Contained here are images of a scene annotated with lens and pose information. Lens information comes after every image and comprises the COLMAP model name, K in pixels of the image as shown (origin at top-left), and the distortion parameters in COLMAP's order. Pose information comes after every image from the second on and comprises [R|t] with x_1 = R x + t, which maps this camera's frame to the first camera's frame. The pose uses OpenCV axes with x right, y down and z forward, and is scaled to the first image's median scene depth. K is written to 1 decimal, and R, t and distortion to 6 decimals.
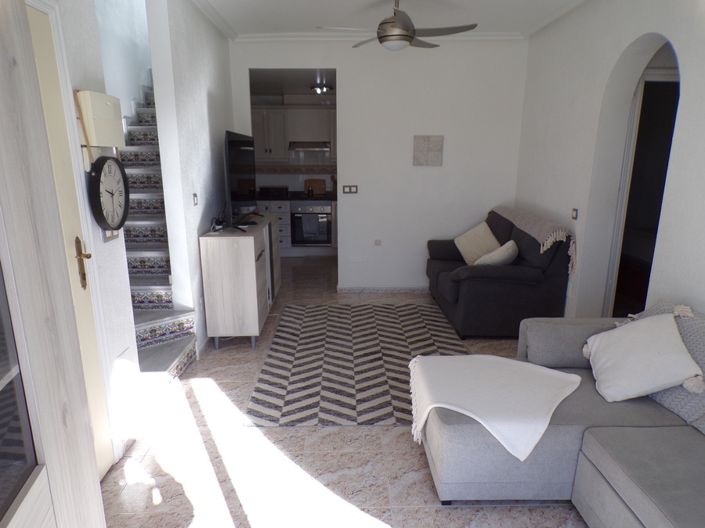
lens RADIAL K [[473.8, 0, 350.6], [0, 473.8, 265.1], [0, 0, 1]] dist [-0.000659, 0.015516]
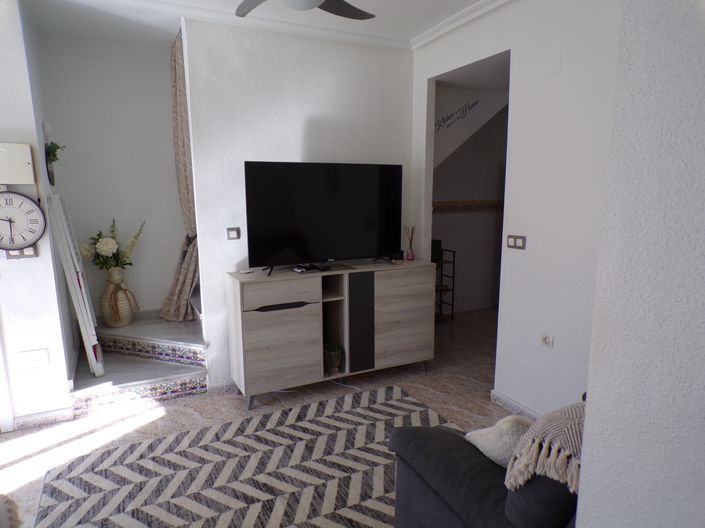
lens RADIAL K [[473.8, 0, 351.5], [0, 473.8, 265.3], [0, 0, 1]] dist [-0.000659, 0.015516]
pose [[0.445965, 0.136518, -0.884578, 0.643706], [-0.199488, 0.978600, 0.050456, -0.171947], [0.872536, 0.153961, 0.463656, 0.777563]]
